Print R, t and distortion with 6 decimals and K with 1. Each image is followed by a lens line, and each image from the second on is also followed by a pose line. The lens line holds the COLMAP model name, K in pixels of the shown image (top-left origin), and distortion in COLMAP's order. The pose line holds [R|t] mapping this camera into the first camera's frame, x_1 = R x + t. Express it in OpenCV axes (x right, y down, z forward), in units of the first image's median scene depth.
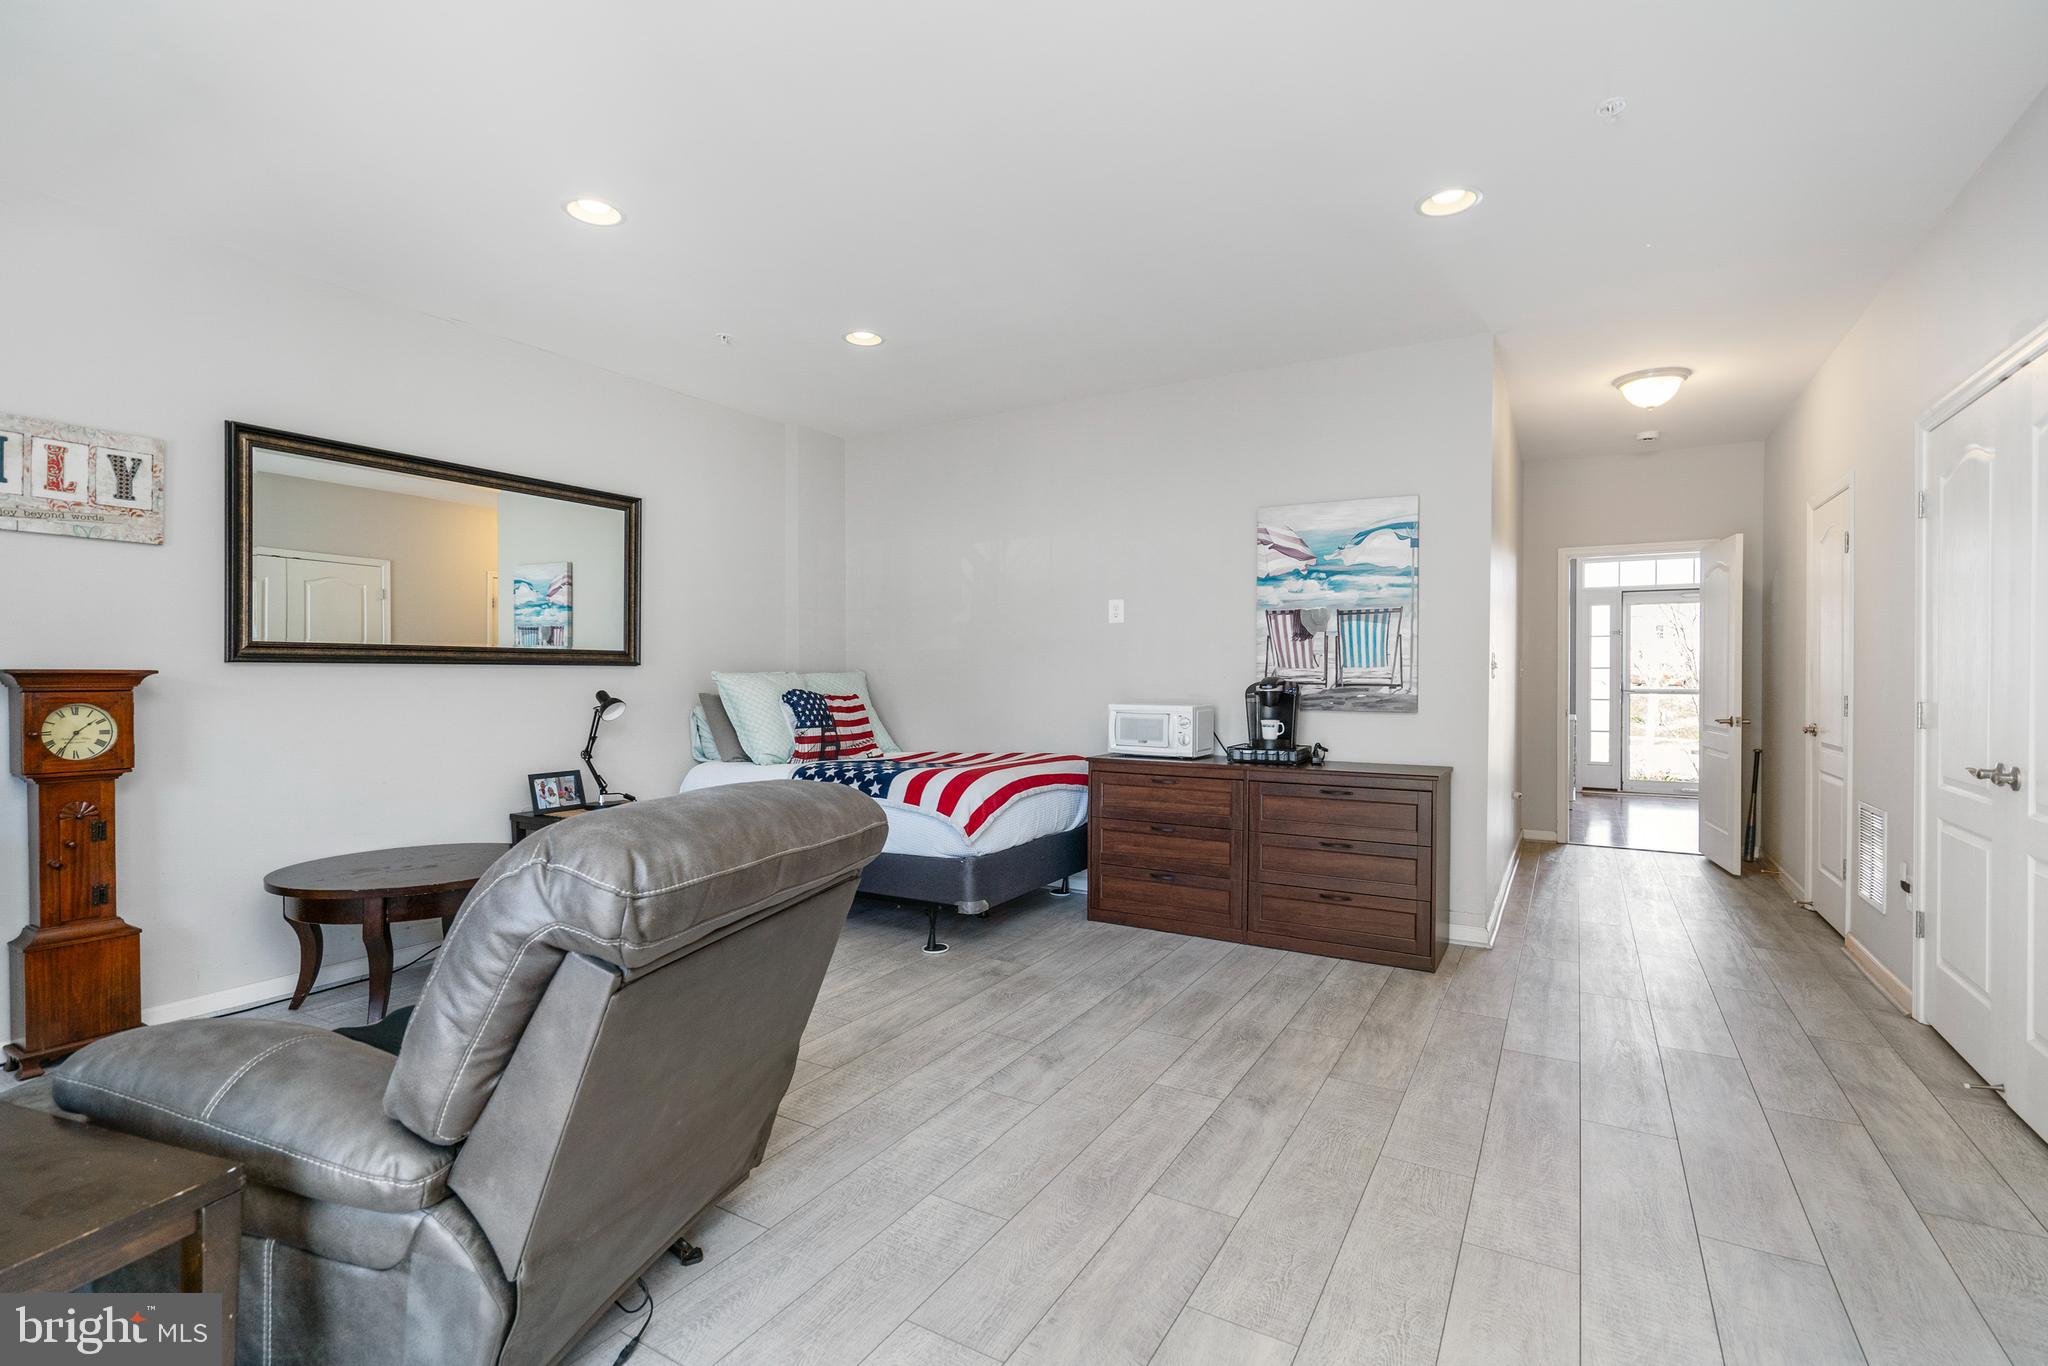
lens RADIAL K [[951.5, 0, 1019.6], [0, 951.5, 676.3], [0, 0, 1]] dist [-0.011055, 0.005617]
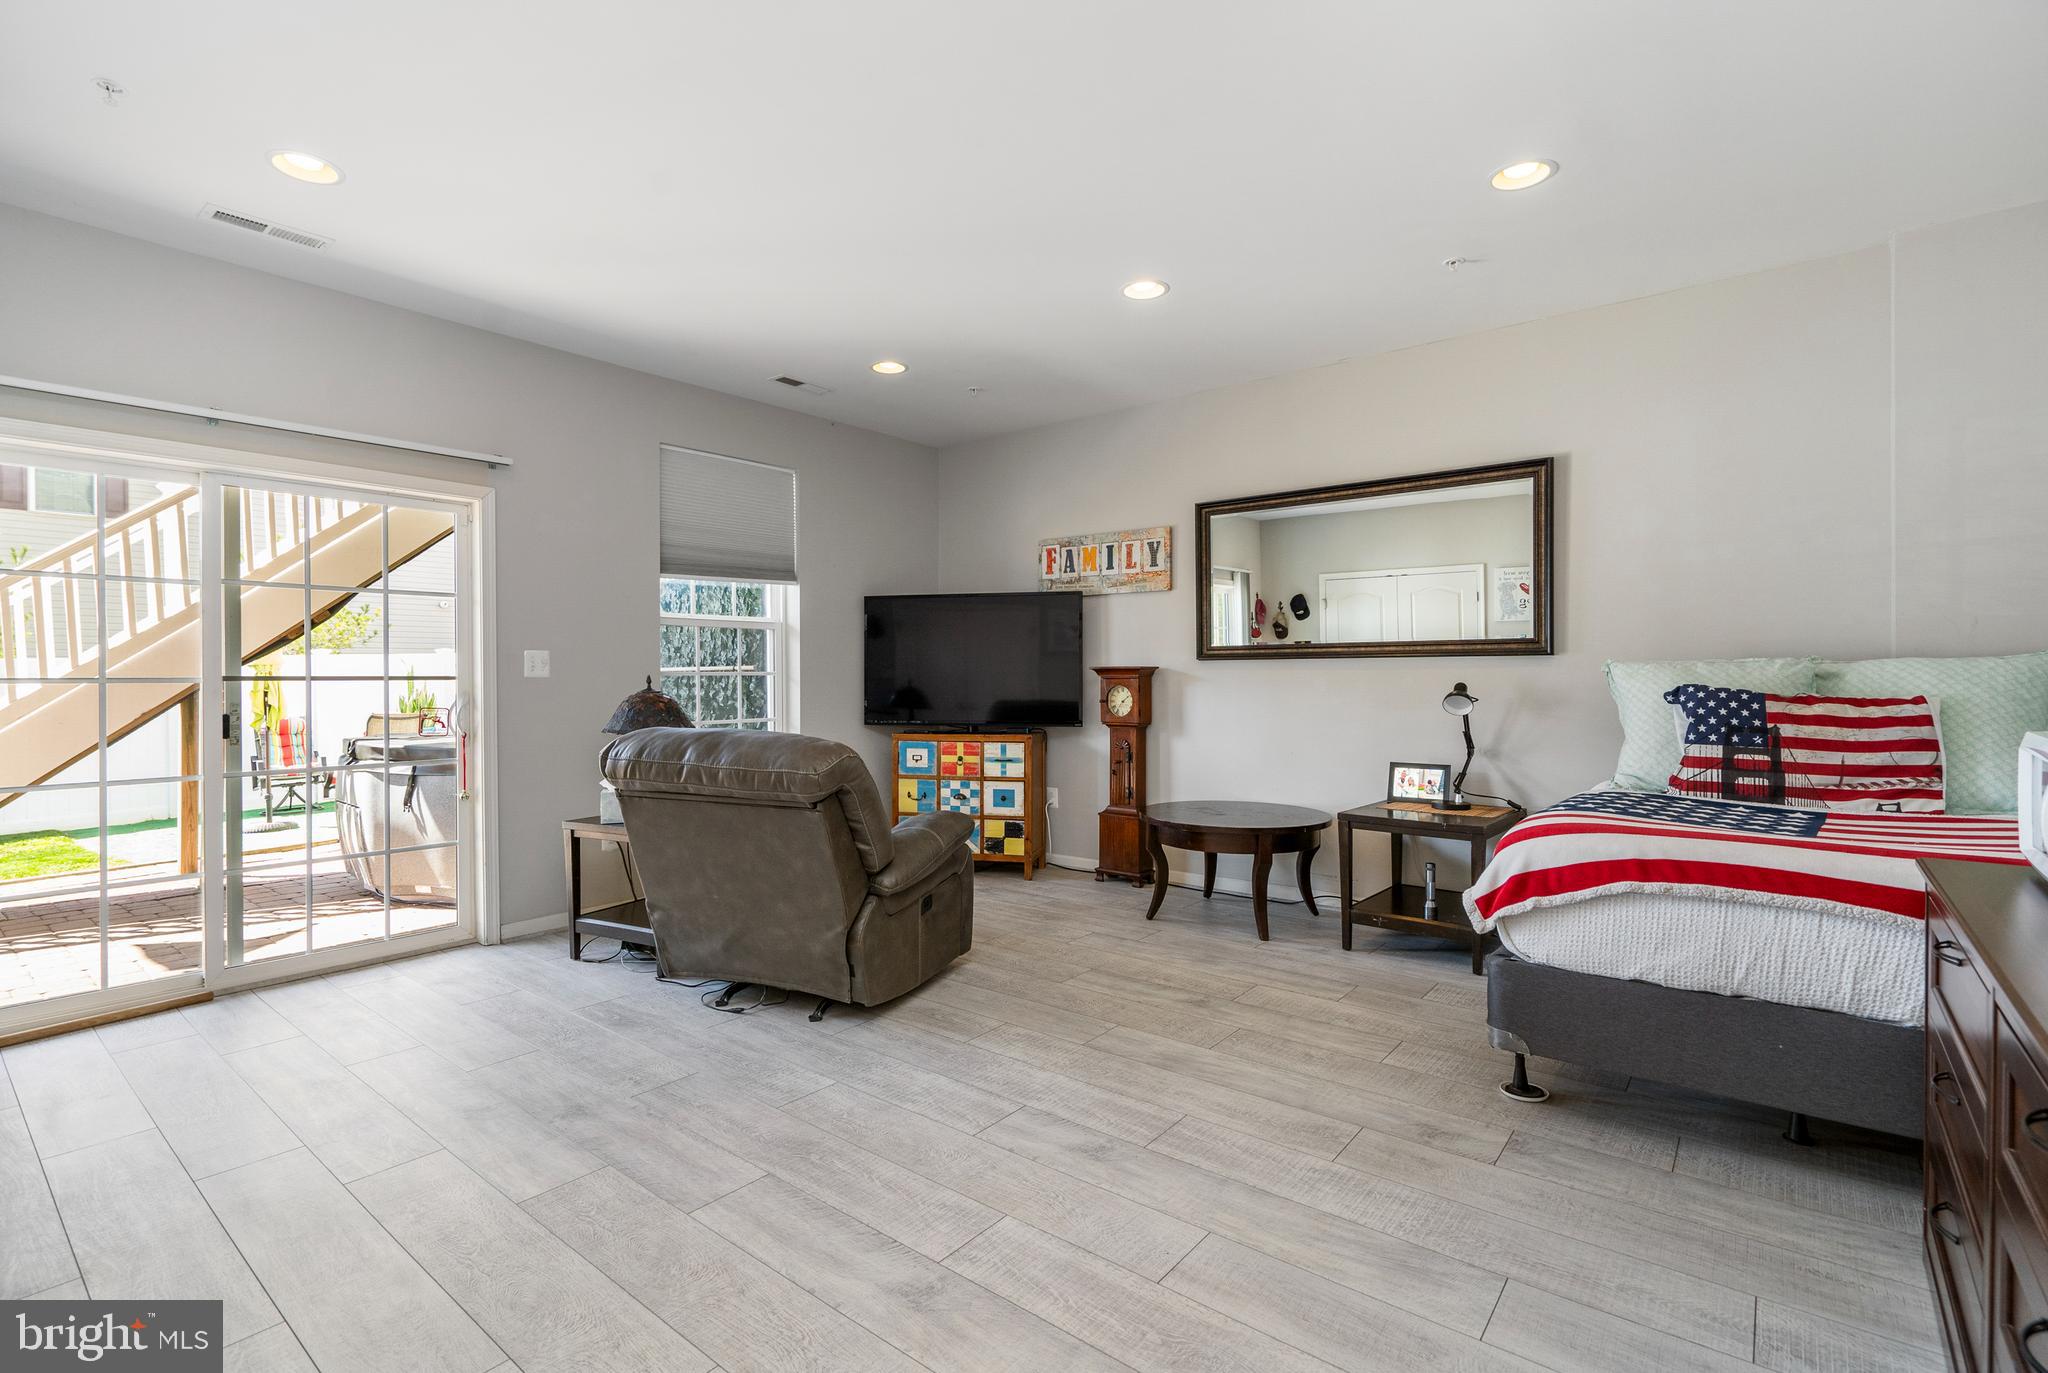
lens RADIAL K [[951.5, 0, 1019.6], [0, 951.5, 679.8], [0, 0, 1]] dist [-0.011055, 0.005617]
pose [[-0.152307, 0.004380, -0.988324, 0.690105], [0.004061, 0.999985, 0.003806, 0.008427], [0.988325, -0.003434, -0.152322, 0.895873]]
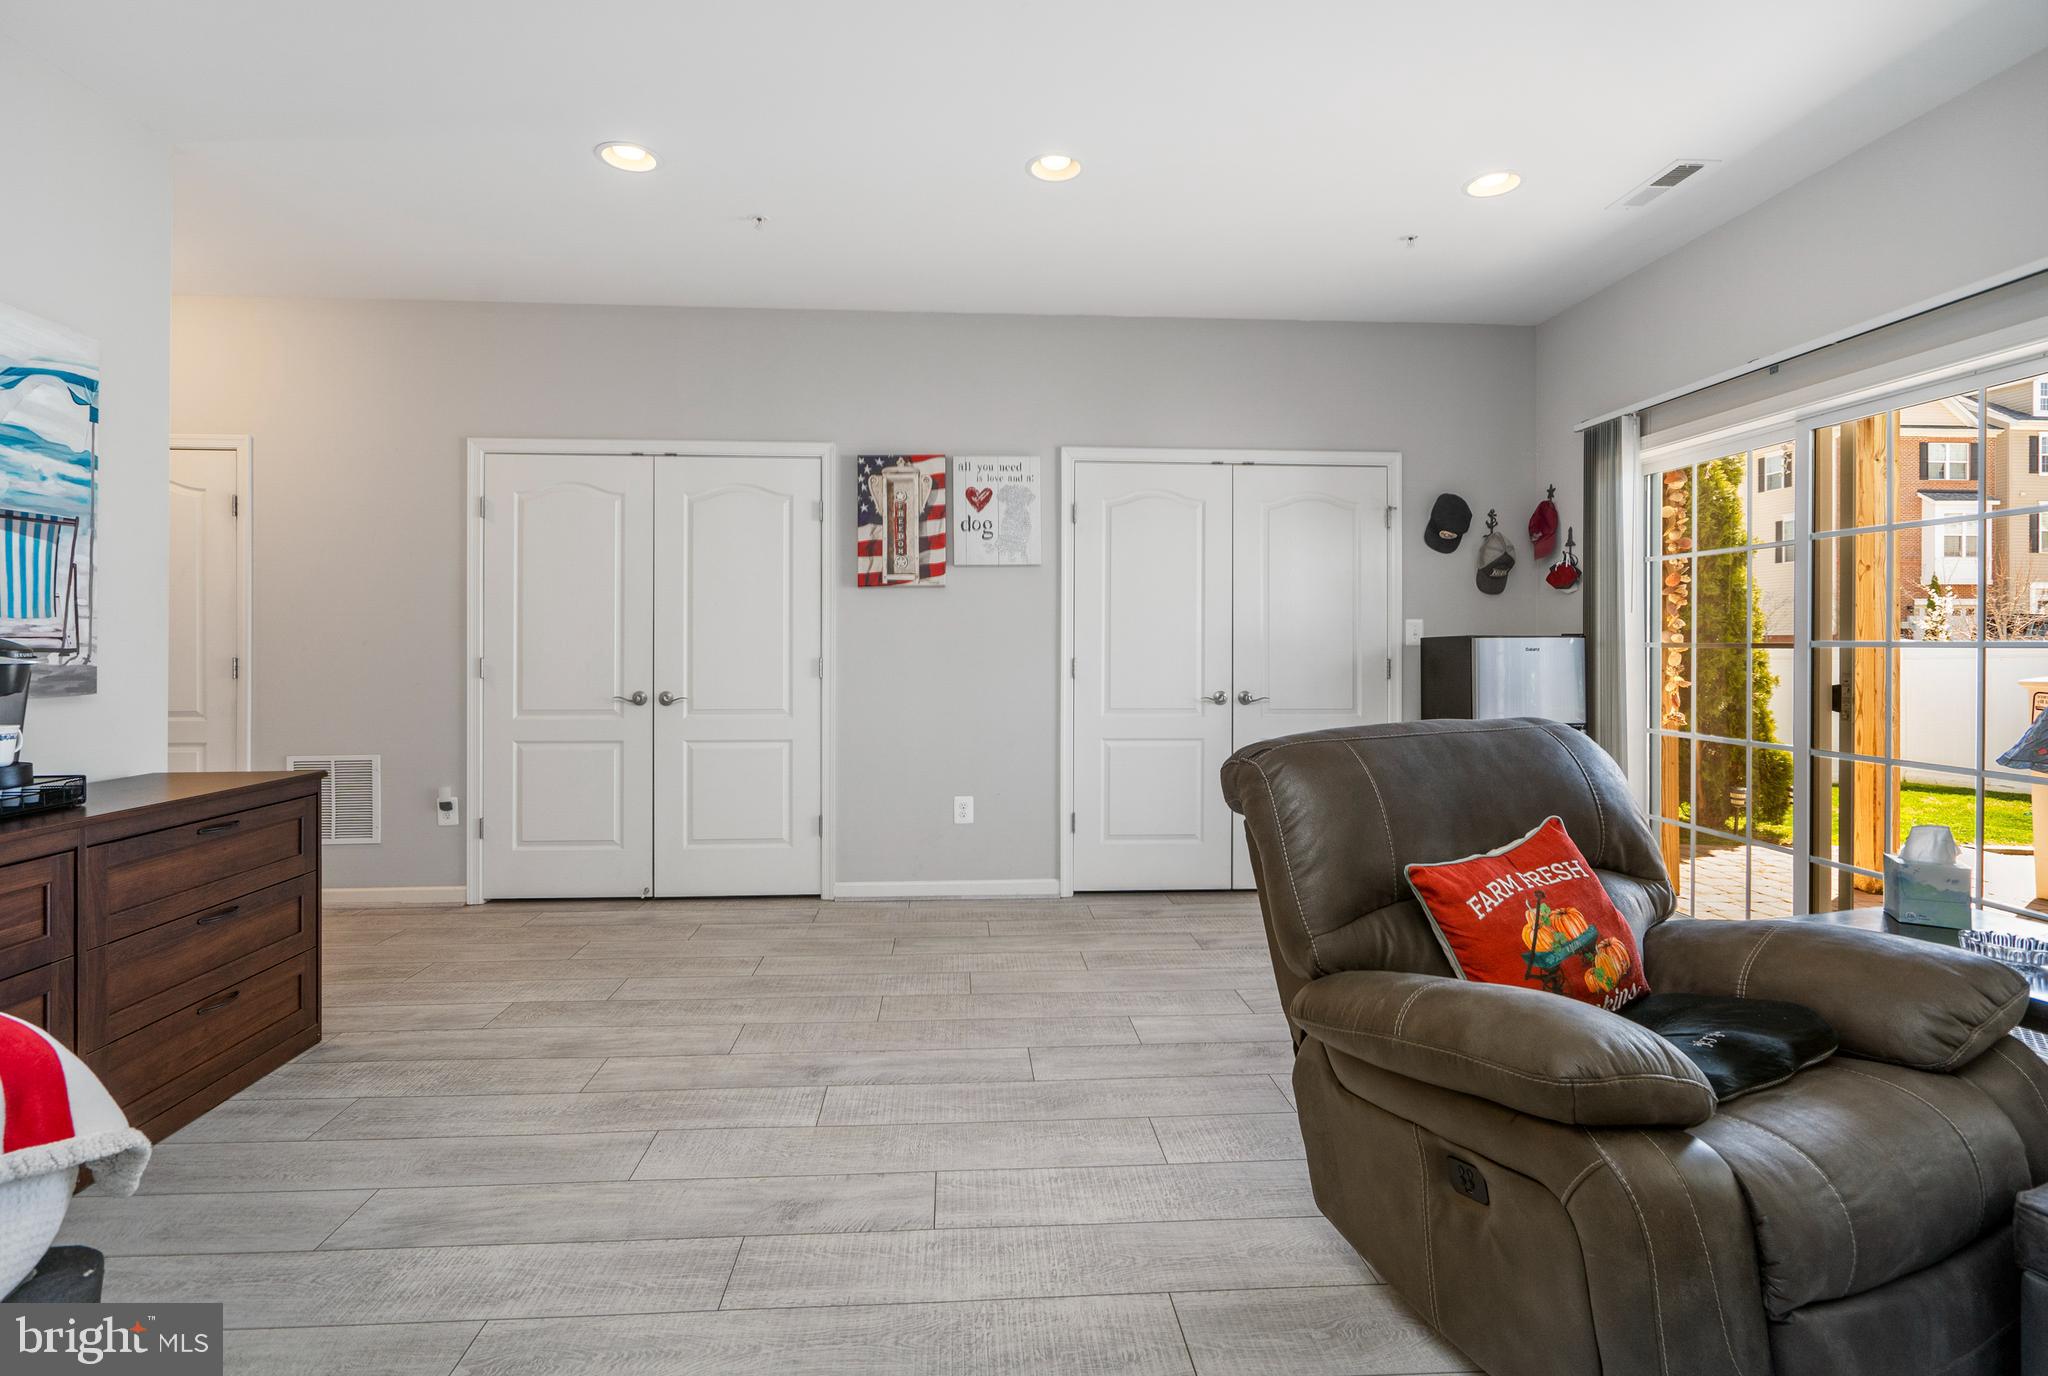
lens RADIAL K [[955.5, 0, 1013.9], [0, 955.5, 644.0], [0, 0, 1]] dist [-0.004355, -0.000337]
pose [[-0.560008, -0.001280, 0.828486, -0.513041], [0.000078, 0.999999, 0.001598, 0.005783], [-0.828487, 0.000960, -0.560008, 1.054518]]
